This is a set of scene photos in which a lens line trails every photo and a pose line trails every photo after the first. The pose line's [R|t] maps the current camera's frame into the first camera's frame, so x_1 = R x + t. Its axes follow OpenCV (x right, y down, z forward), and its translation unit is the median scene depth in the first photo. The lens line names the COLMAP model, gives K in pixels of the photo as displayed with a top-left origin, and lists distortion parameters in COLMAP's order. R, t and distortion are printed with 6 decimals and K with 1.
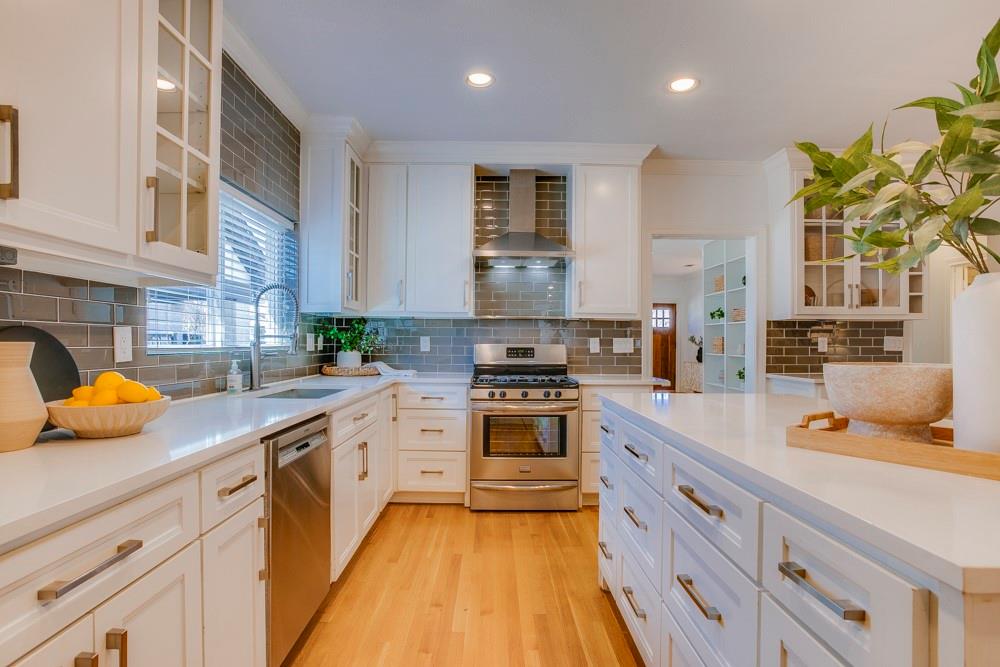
lens RADIAL K [[500.4, 0, 500.0], [0, 500.4, 333.5], [0, 0, 1]] dist [-0.017122, 0.000311]
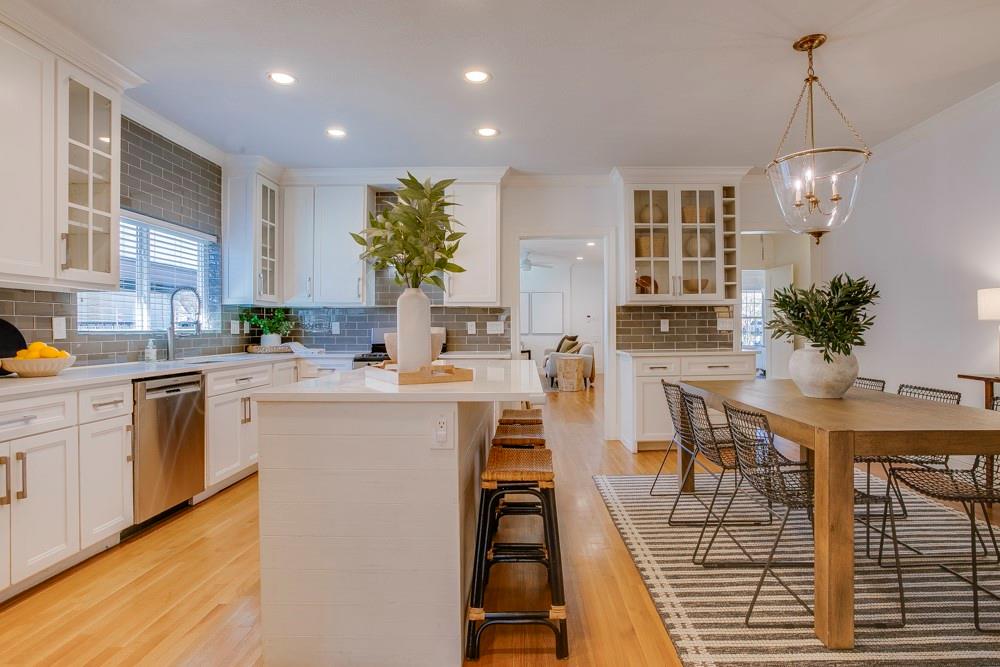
lens RADIAL K [[513.3, 0, 500.5], [0, 513.3, 318.5], [0, 0, 1]] dist [-0.000165, 0.000349]
pose [[0.999054, -0.009944, -0.042335, 0.361526], [0.009911, 0.999950, -0.001009, 0.002952], [0.042343, 0.000588, 0.999103, -0.299324]]
